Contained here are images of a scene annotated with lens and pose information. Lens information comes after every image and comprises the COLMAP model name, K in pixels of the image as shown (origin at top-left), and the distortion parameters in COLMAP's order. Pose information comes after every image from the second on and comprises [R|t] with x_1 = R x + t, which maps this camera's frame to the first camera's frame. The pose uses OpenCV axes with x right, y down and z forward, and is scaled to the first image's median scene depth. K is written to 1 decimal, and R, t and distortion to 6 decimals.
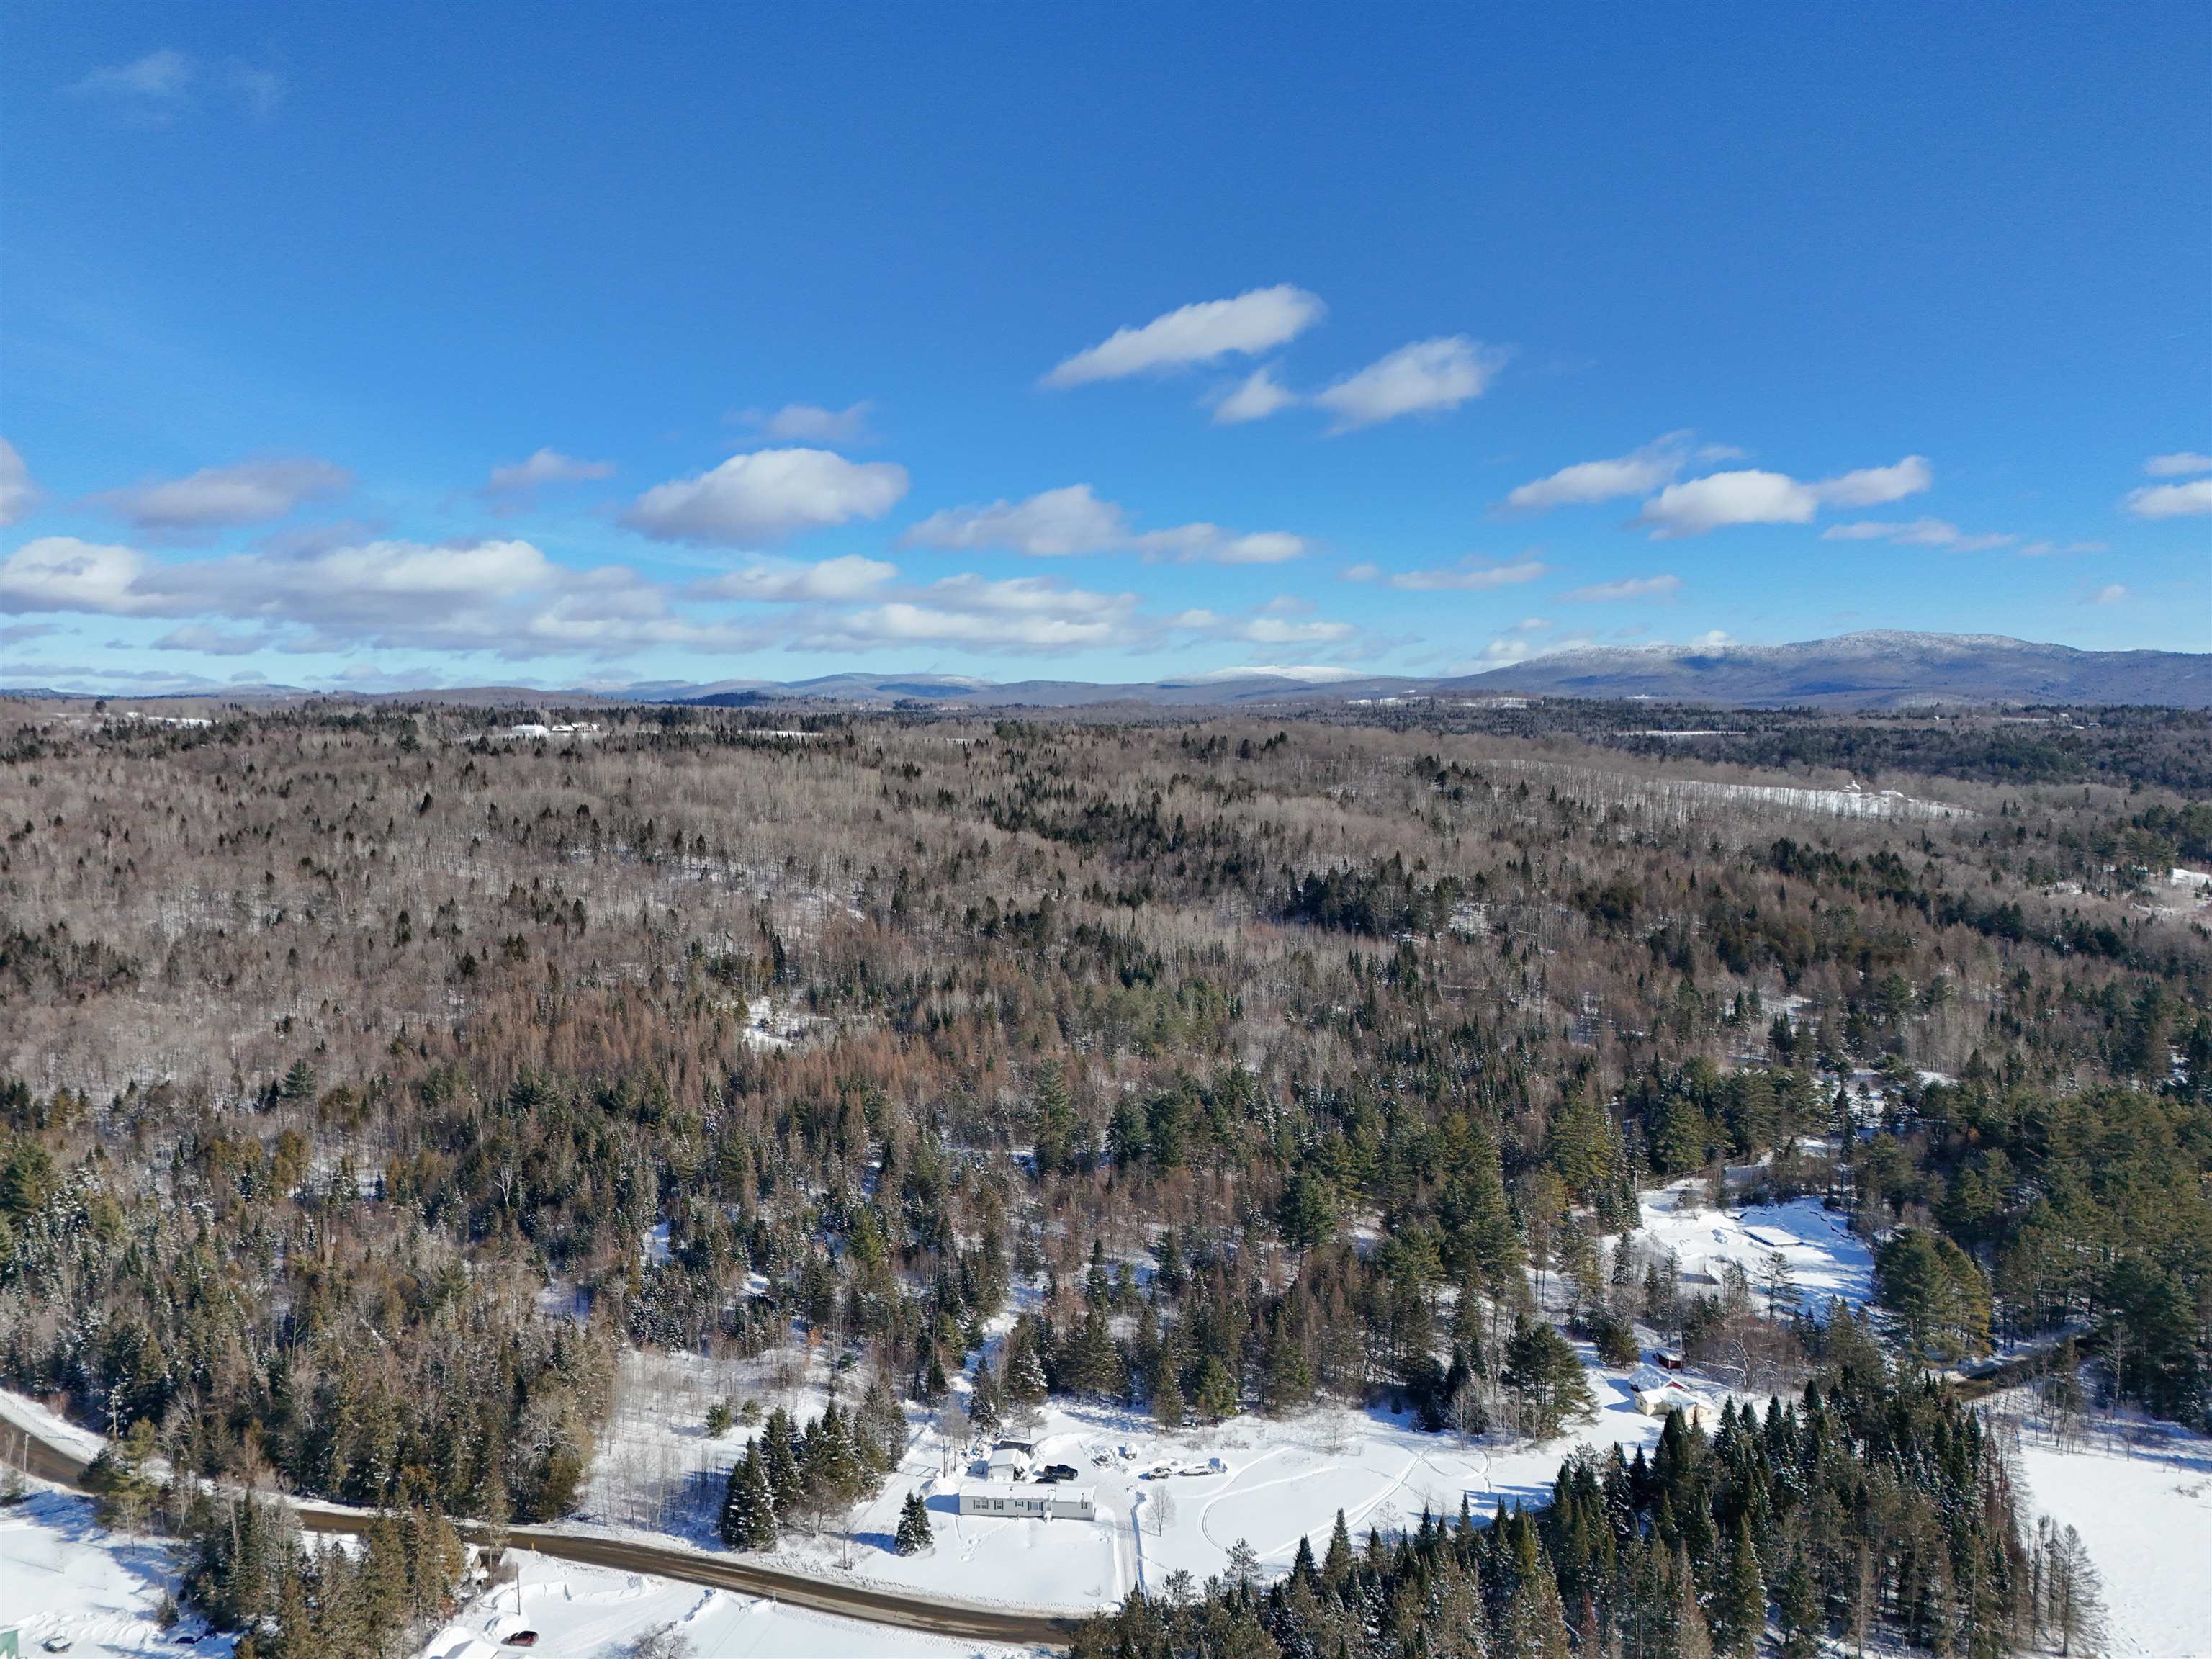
lens RADIAL K [[1677.6, 0, 1106.0], [0, 1677.6, 829.5], [0, 0, 1]] dist [0.001773, 0.002196]
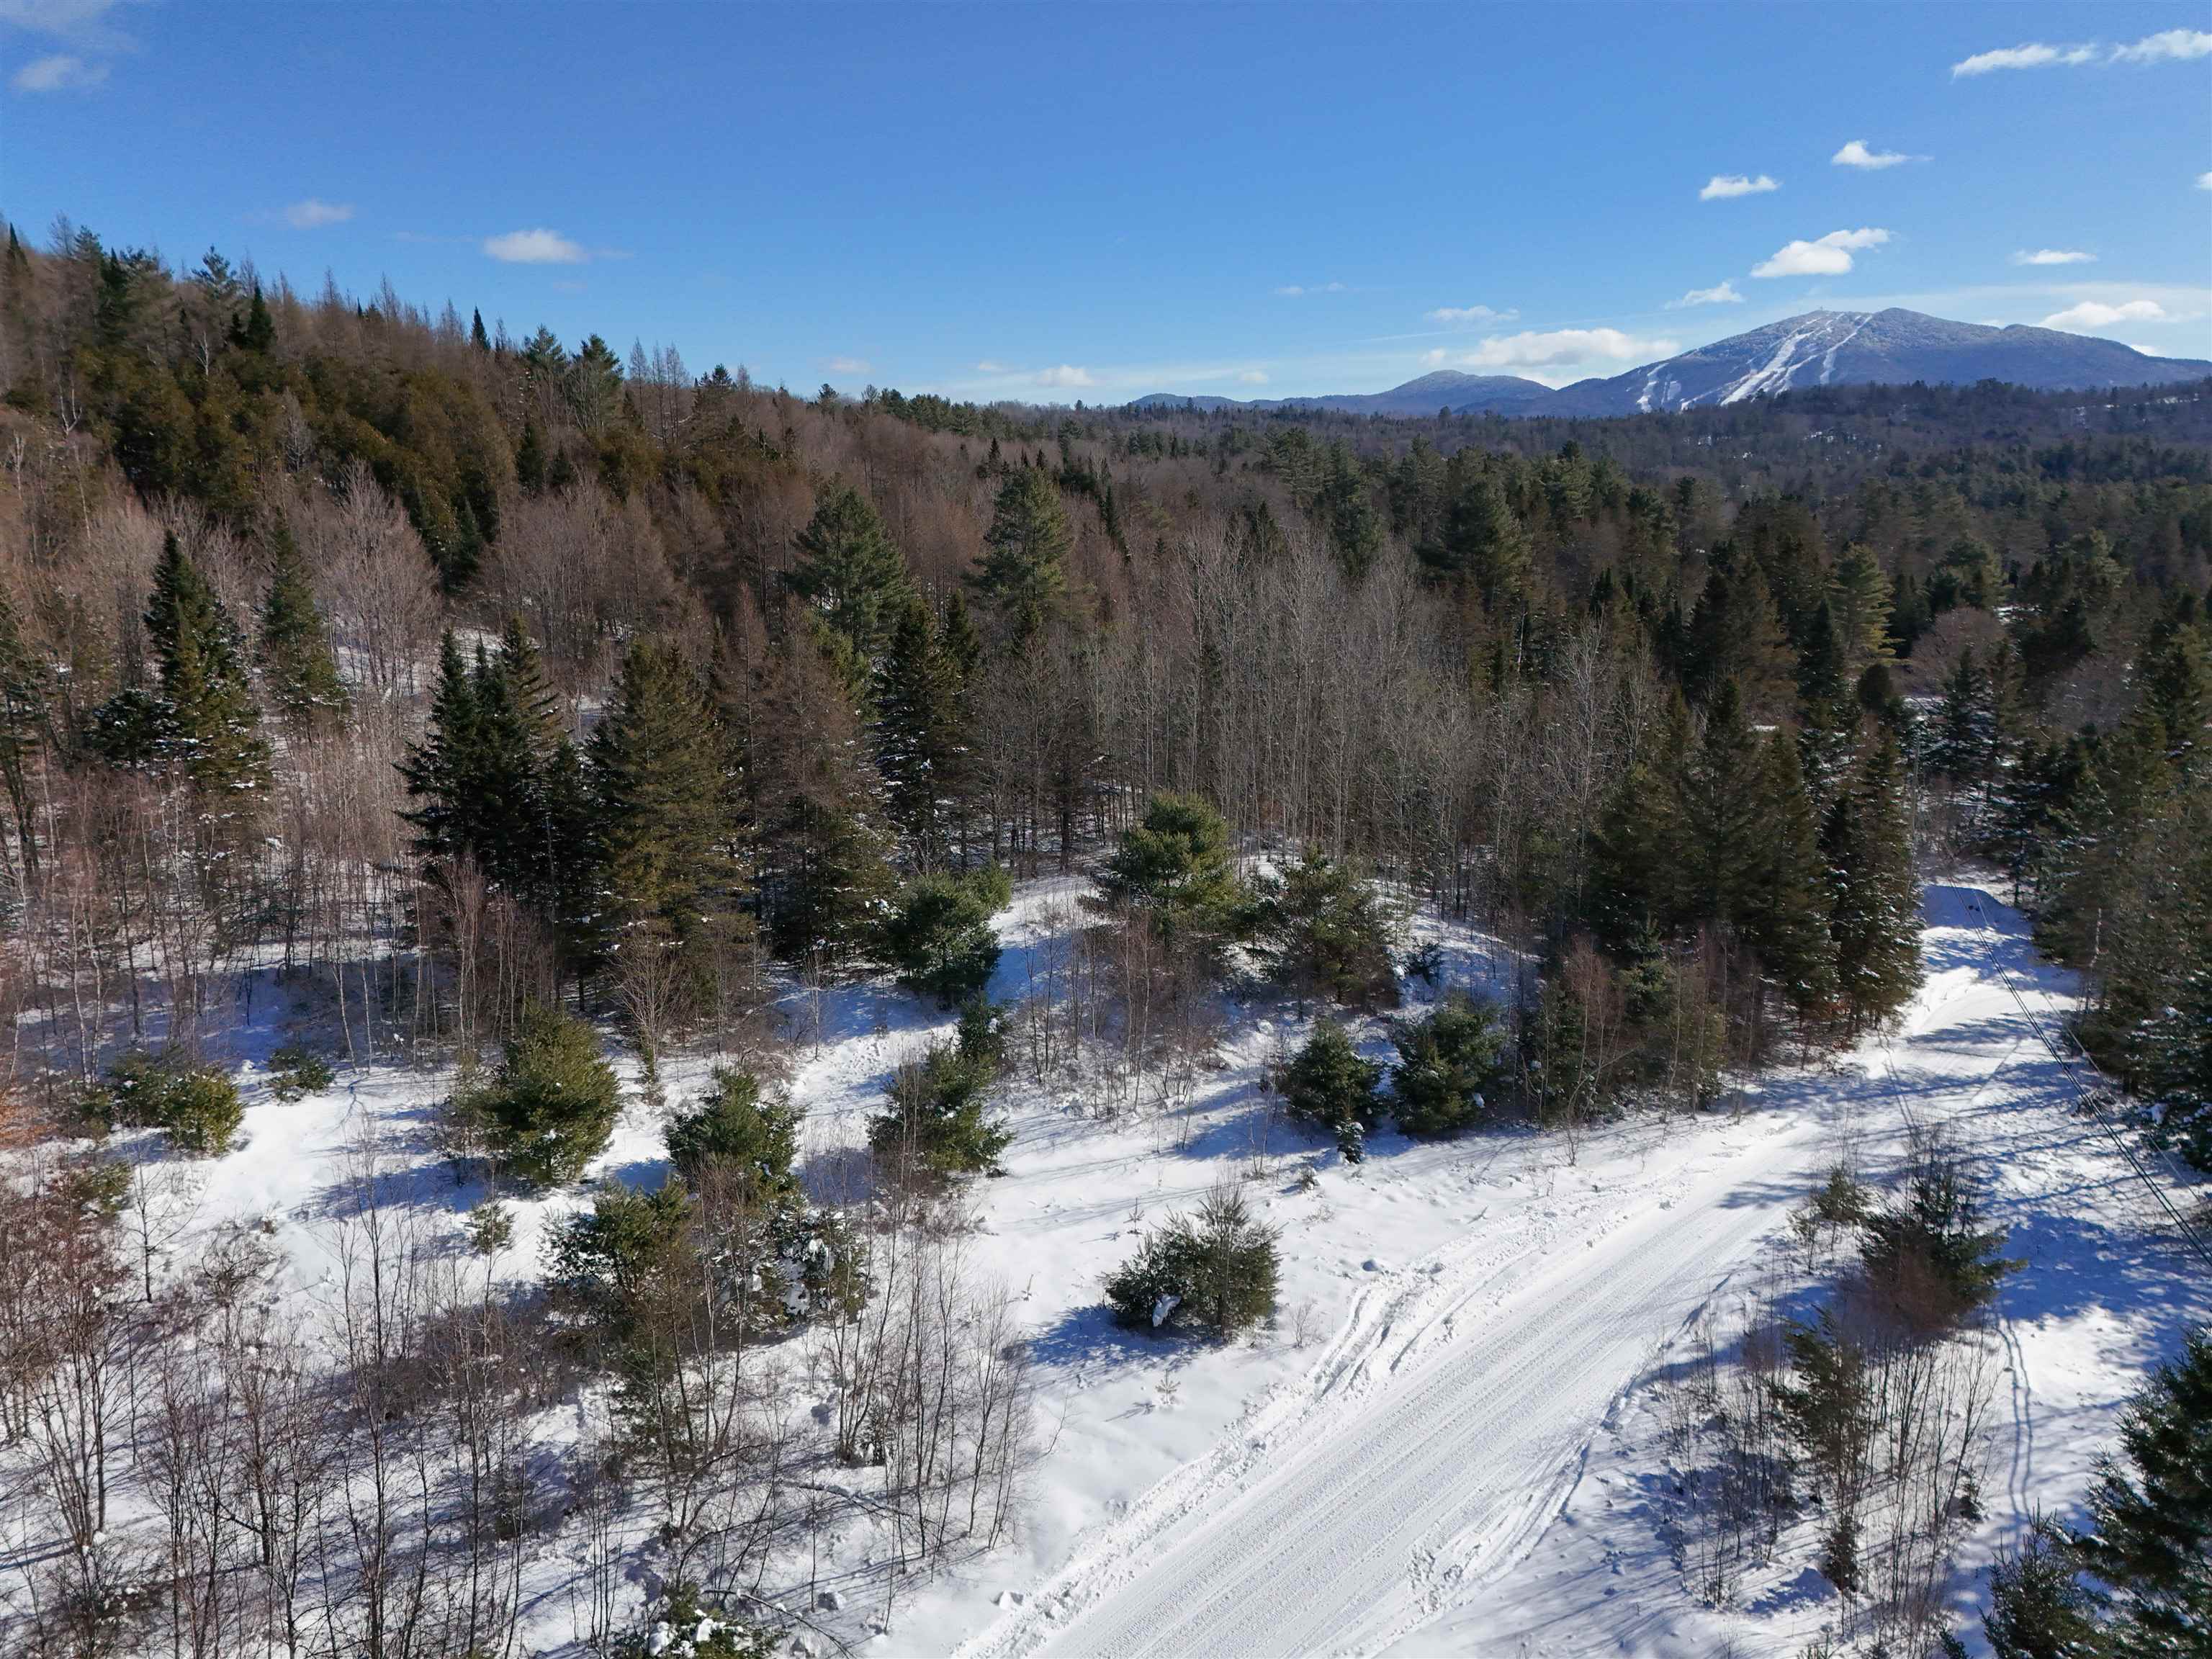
lens RADIAL K [[1599.5, 0, 1131.9], [0, 1599.5, 870.9], [0, 0, 1]] dist [0.004185, -0.028316]
pose [[0.674162, -0.173671, 0.717875, 0.323402], [0.051739, 0.980678, 0.188661, 0.102054], [-0.736769, -0.090046, 0.670121, 0.824952]]
